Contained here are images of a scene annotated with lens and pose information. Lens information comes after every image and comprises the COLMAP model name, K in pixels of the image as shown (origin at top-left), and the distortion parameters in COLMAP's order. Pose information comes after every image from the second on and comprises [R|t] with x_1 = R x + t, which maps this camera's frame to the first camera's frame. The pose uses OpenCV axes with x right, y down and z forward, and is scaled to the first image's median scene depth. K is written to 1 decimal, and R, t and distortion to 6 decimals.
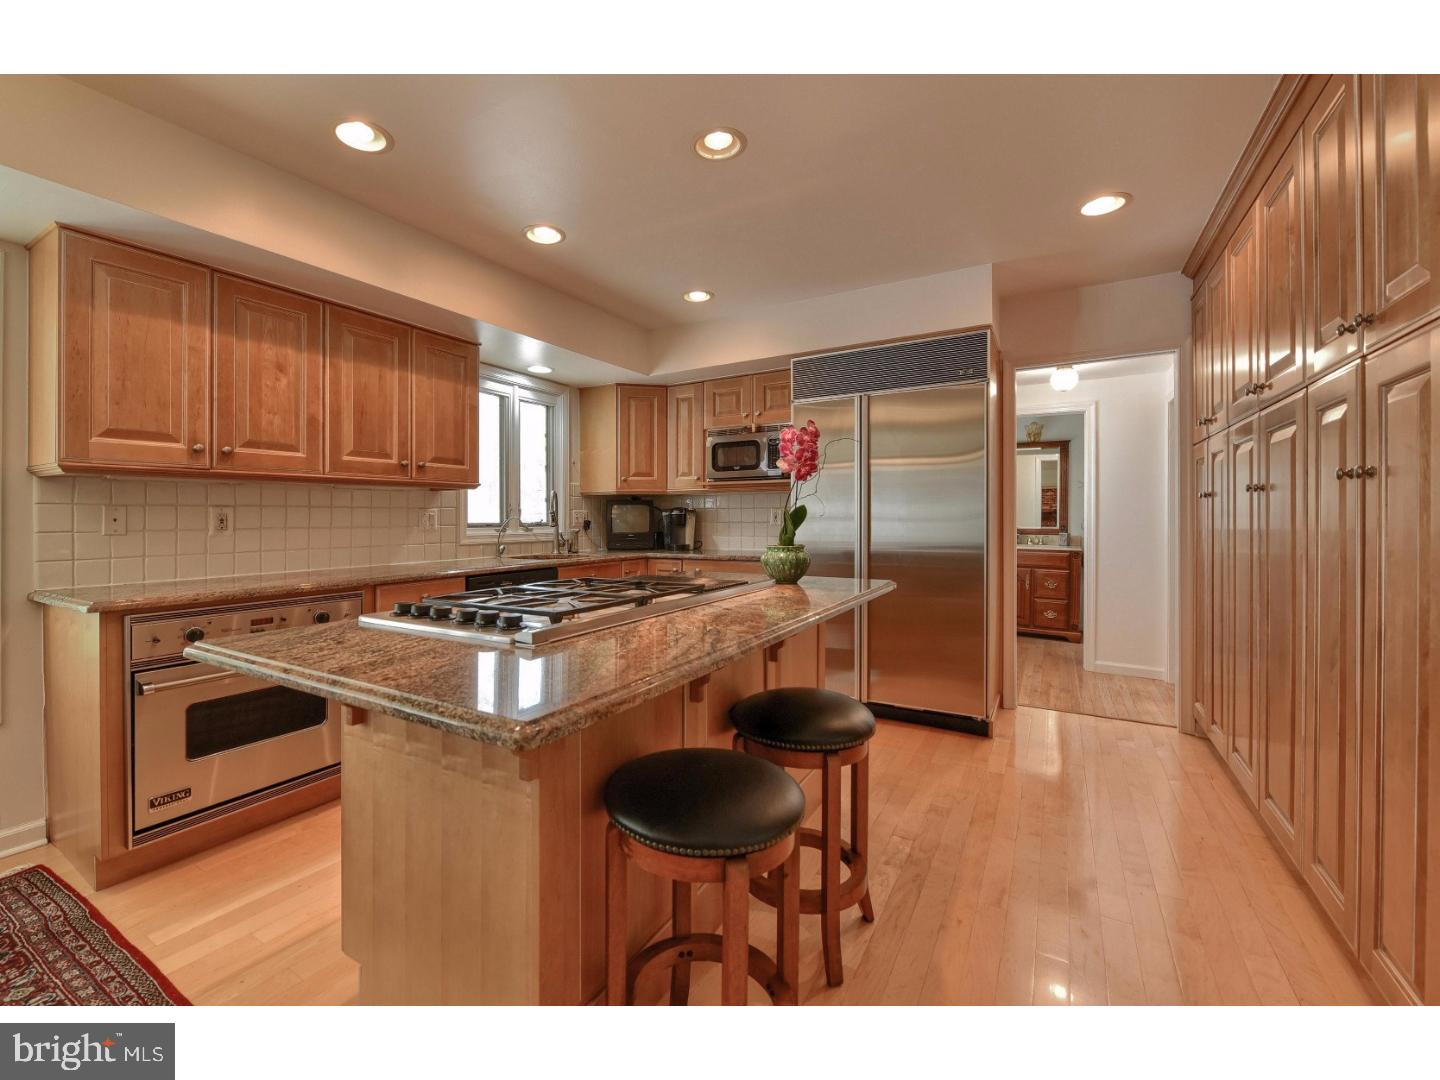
lens RADIAL K [[602.1, 0, 706.9], [0, 602.1, 524.6], [0, 0, 1]] dist [-0.003200, -0.000269]
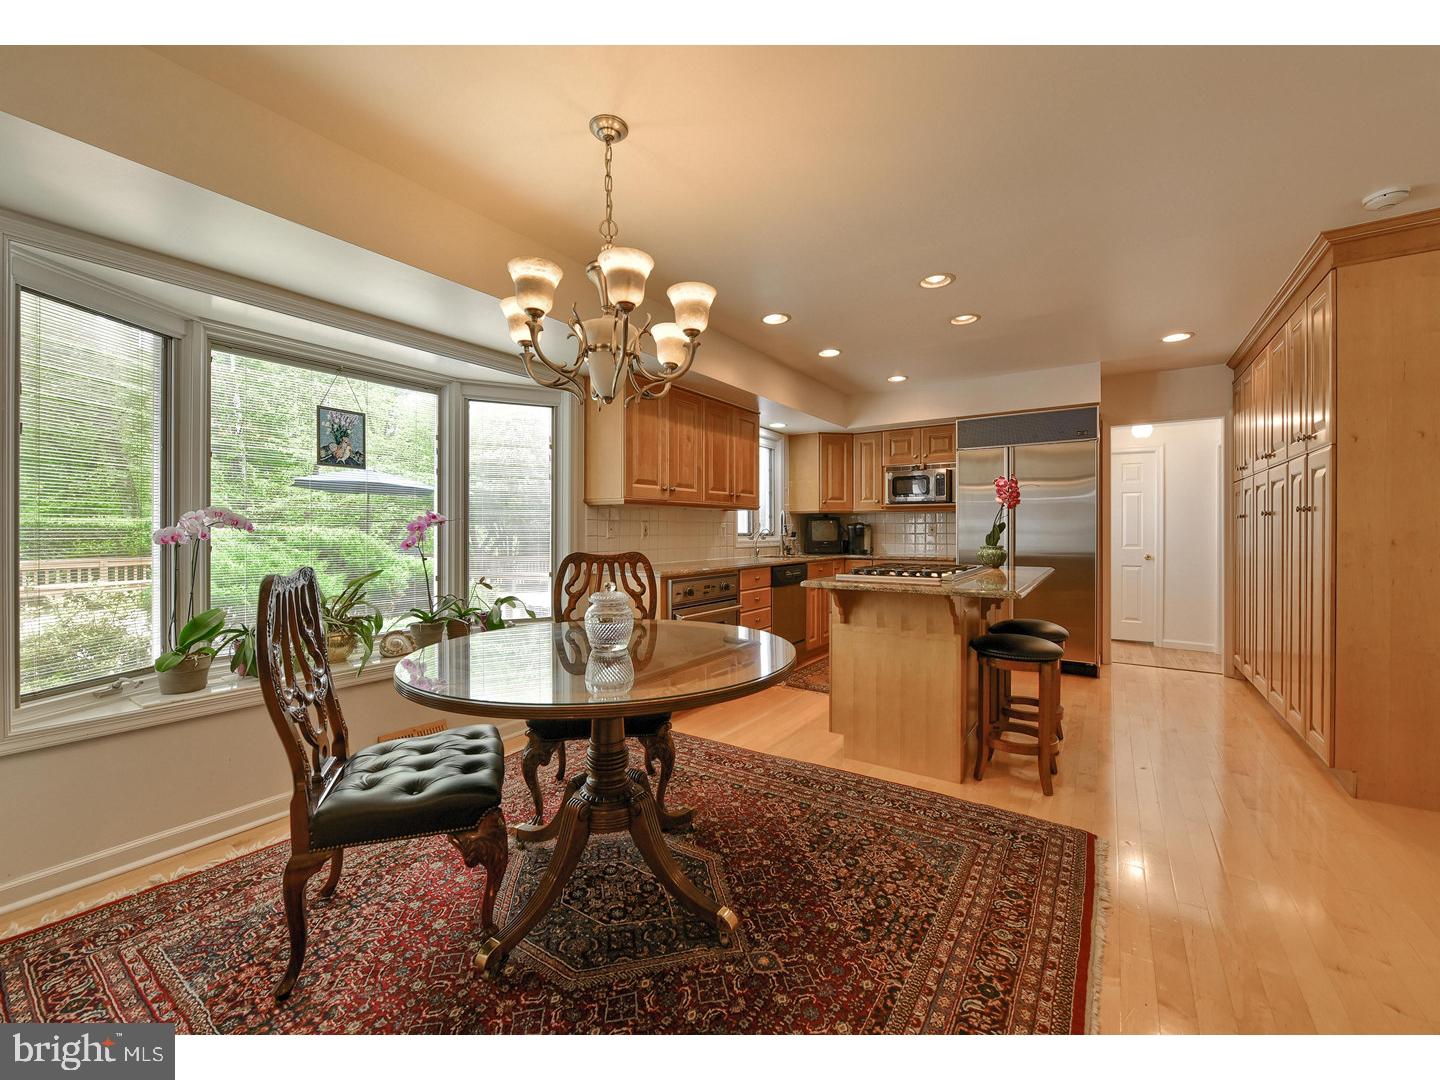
lens RADIAL K [[667.3, 0, 716.4], [0, 667.3, 536.6], [0, 0, 1]] dist [-0.000141, -0.000014]
pose [[0.999951, 0.003769, 0.009199, -0.558275], [-0.003720, 0.999979, -0.005297, 0.017925], [-0.009219, 0.005262, 0.999944, -0.734950]]
